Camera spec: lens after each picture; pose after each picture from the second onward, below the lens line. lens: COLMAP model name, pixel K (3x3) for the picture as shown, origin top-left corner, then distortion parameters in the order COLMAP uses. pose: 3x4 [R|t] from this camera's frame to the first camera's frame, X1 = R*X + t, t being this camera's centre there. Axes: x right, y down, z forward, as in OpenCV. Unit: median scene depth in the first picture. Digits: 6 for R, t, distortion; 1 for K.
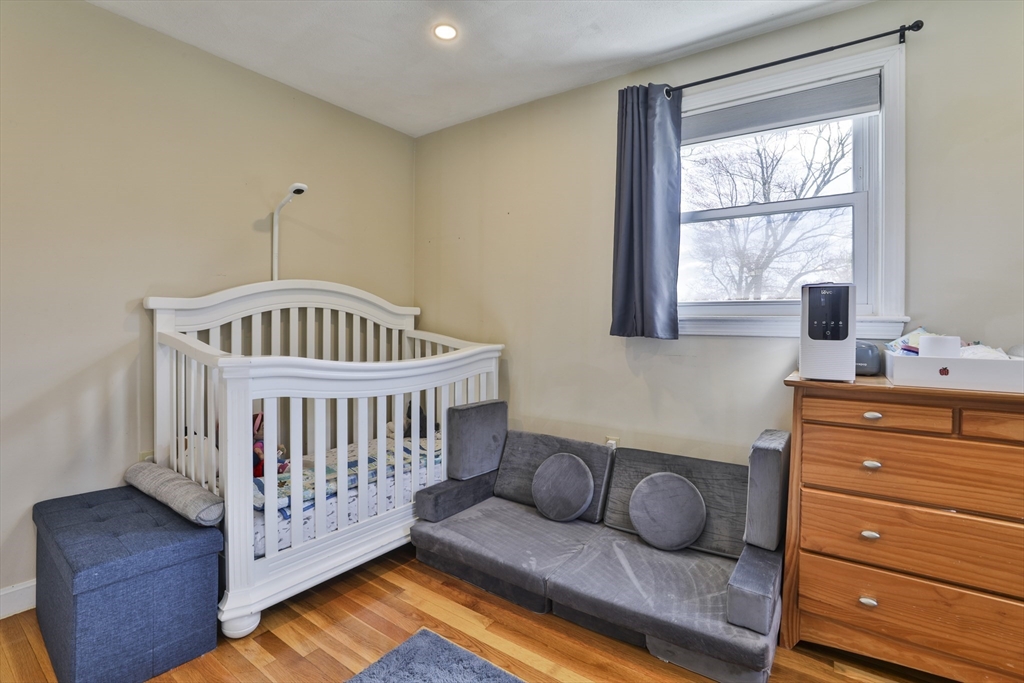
lens RADIAL K [[478.6, 0, 520.9], [0, 478.6, 329.7], [0, 0, 1]] dist [-0.047921, 0.012324]
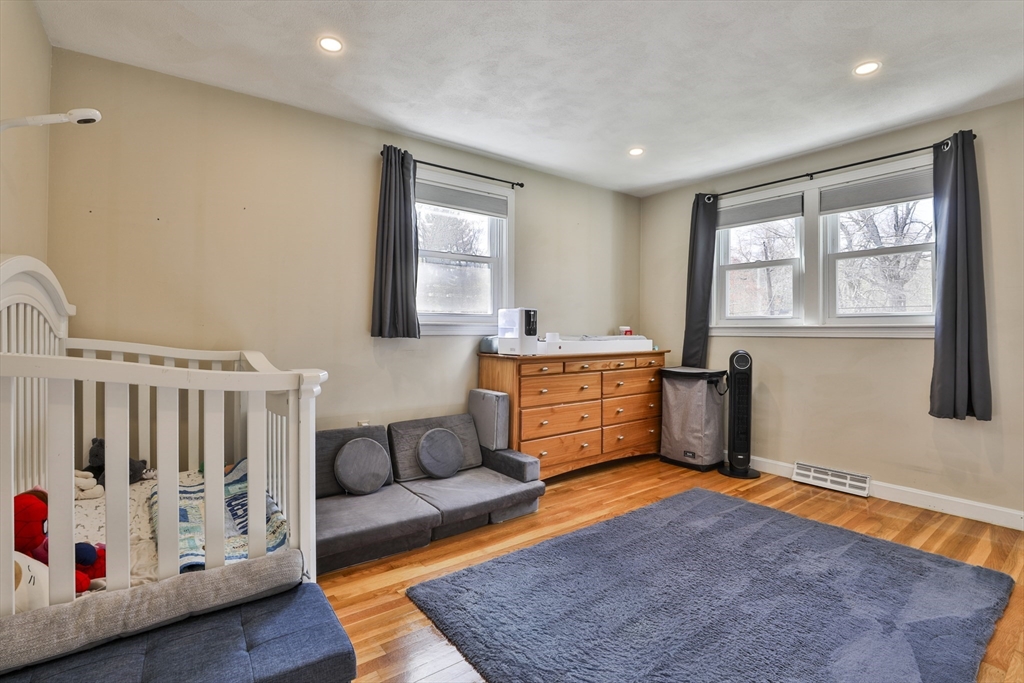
lens RADIAL K [[478.6, 0, 520.9], [0, 478.6, 329.7], [0, 0, 1]] dist [-0.047921, 0.012324]
pose [[0.292553, -0.006984, 0.956224, -1.070358], [0.010232, 0.999939, 0.004172, -0.010024], [-0.956194, 0.008564, 0.292607, 0.323070]]
